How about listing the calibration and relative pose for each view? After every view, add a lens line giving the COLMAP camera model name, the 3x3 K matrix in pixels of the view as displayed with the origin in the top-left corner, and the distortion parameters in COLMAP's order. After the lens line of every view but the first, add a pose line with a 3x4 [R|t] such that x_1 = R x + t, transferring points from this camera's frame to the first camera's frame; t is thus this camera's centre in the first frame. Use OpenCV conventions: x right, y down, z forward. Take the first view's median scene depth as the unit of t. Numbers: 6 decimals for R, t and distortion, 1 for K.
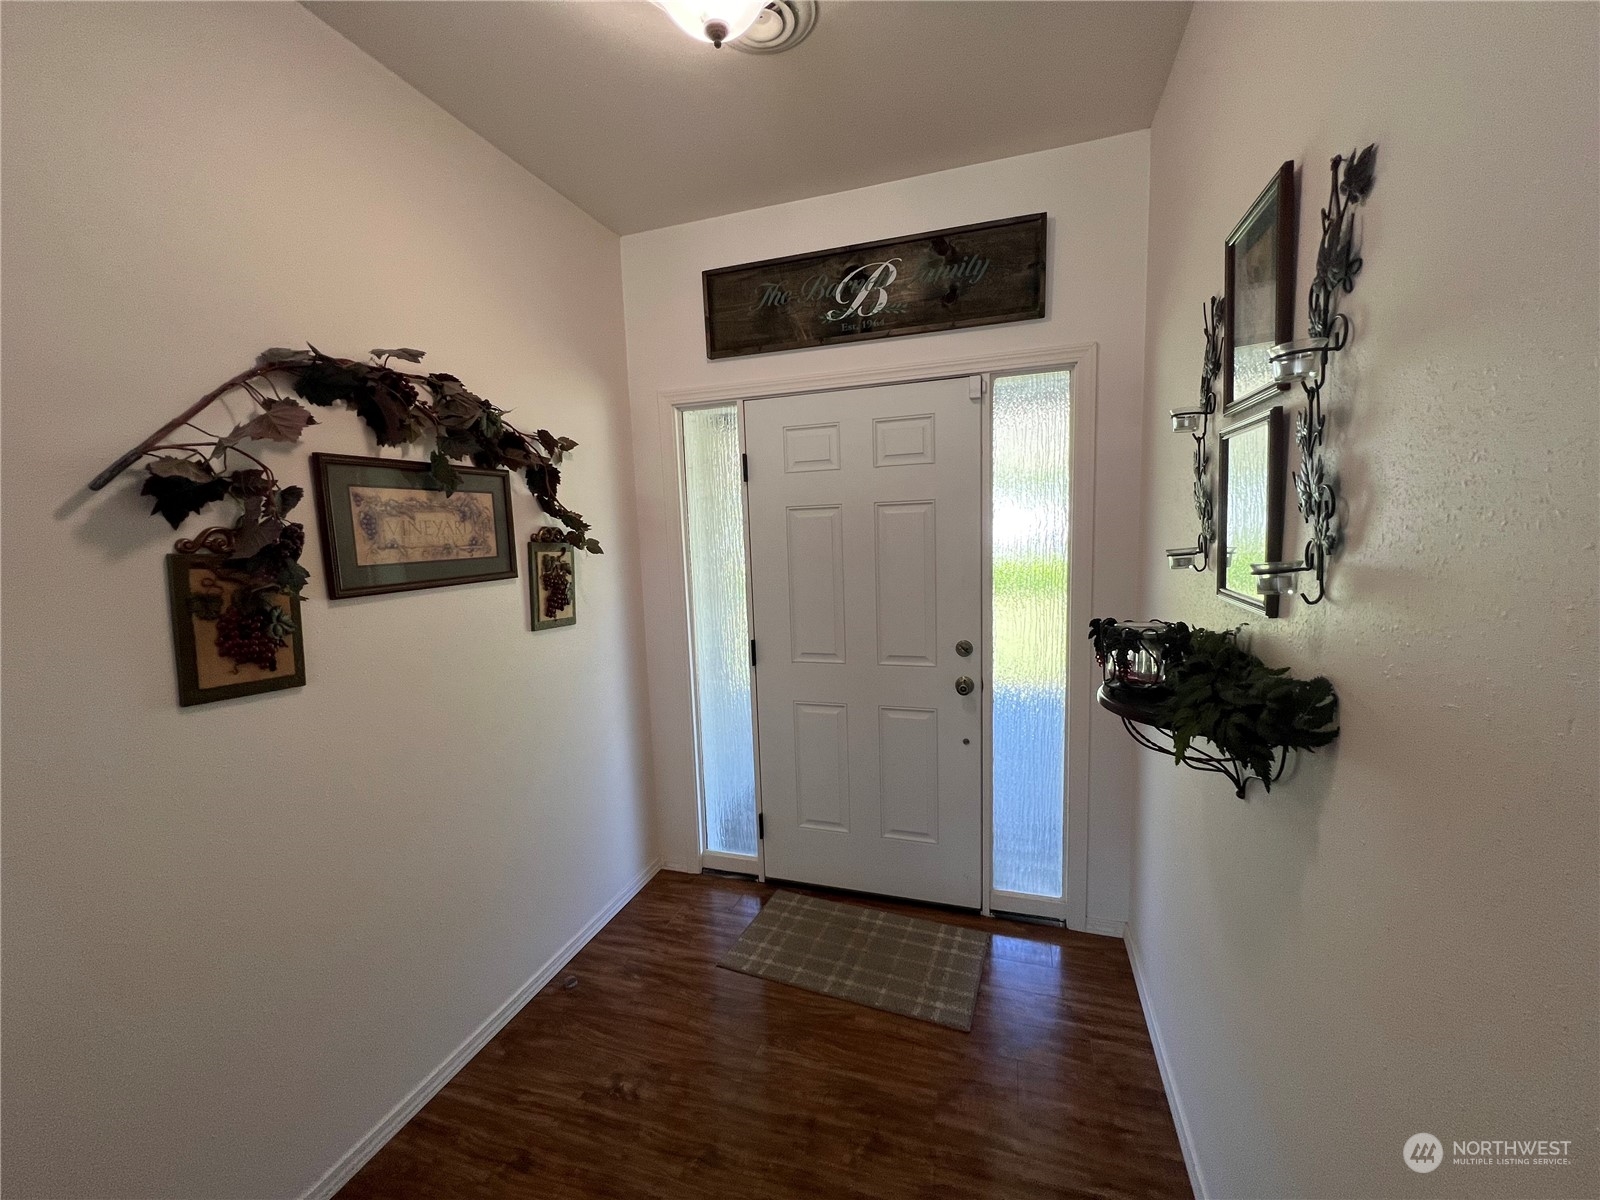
lens RADIAL K [[639.4, 0, 796.9], [0, 639.4, 600.4], [0, 0, 1]] dist [0.000434, 0.000255]
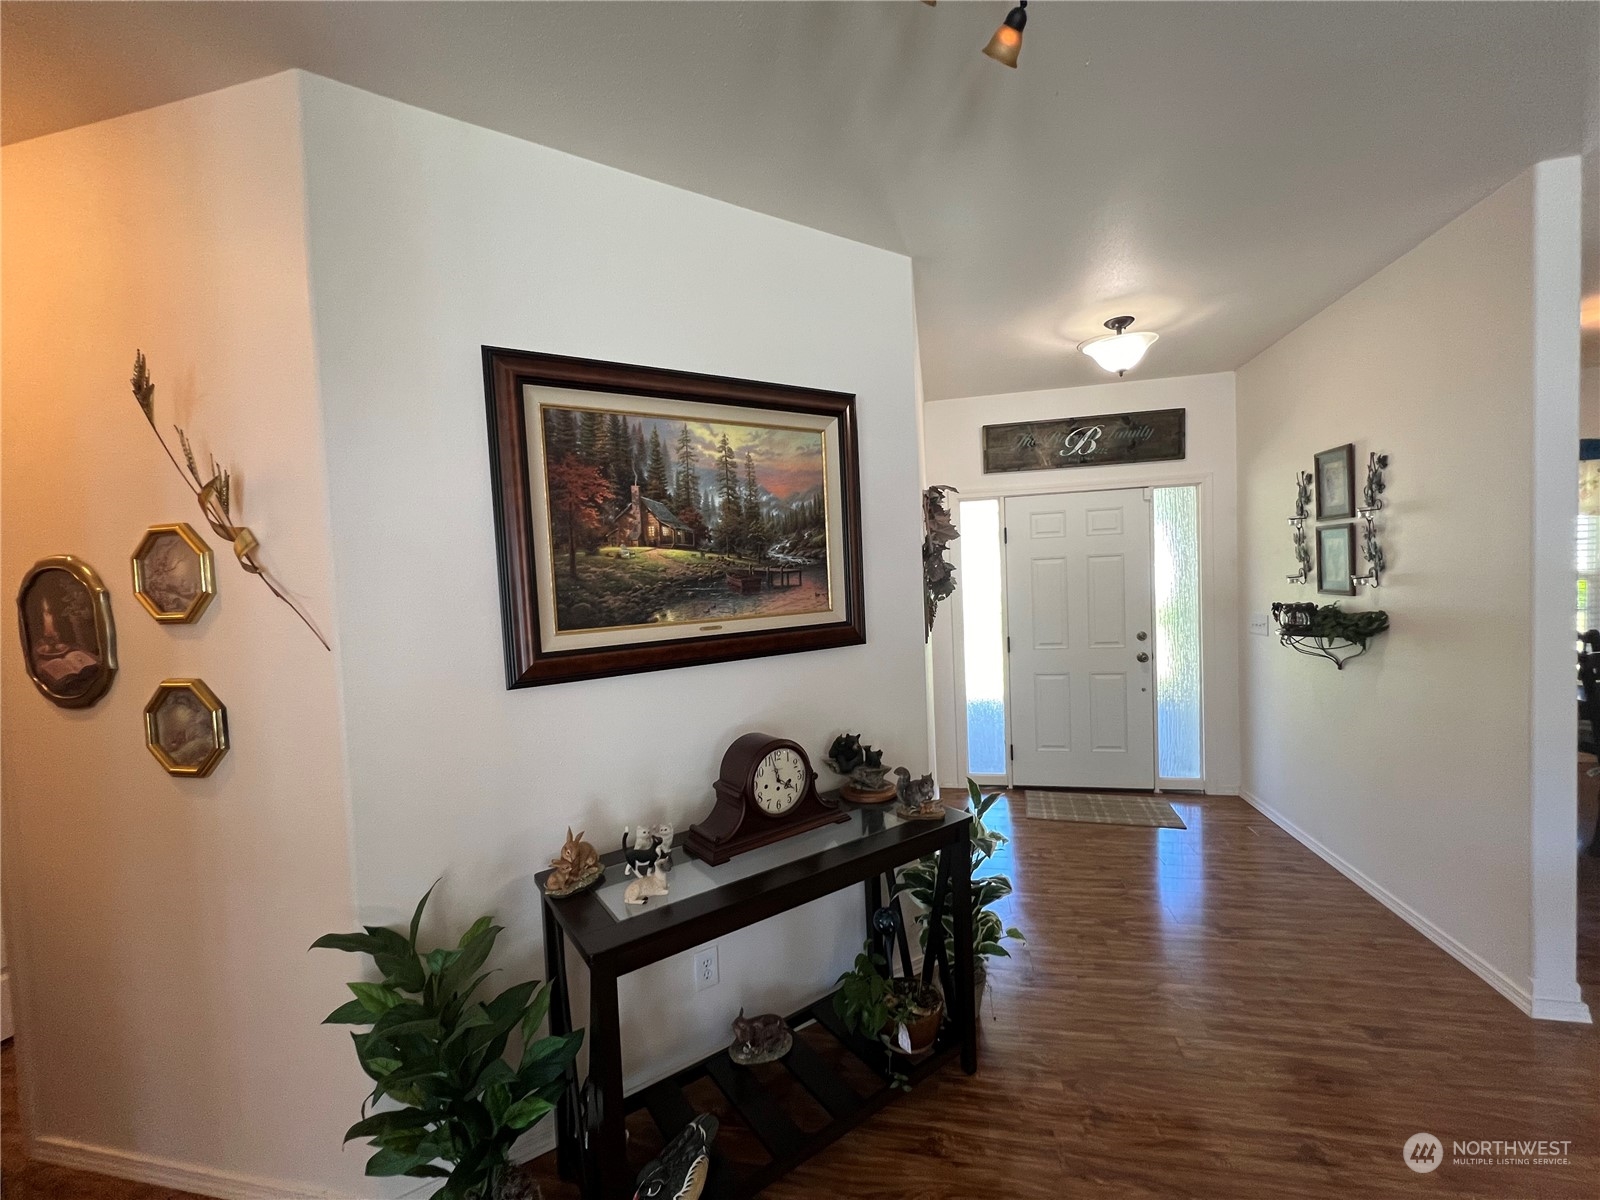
lens RADIAL K [[639.4, 0, 798.6], [0, 639.4, 600.5], [0, 0, 1]] dist [0.000434, 0.000255]
pose [[0.994864, -0.013566, 0.100309, -0.911783], [0.021438, 0.996737, -0.077817, 0.099127], [-0.098926, 0.079568, 0.991909, -0.715848]]
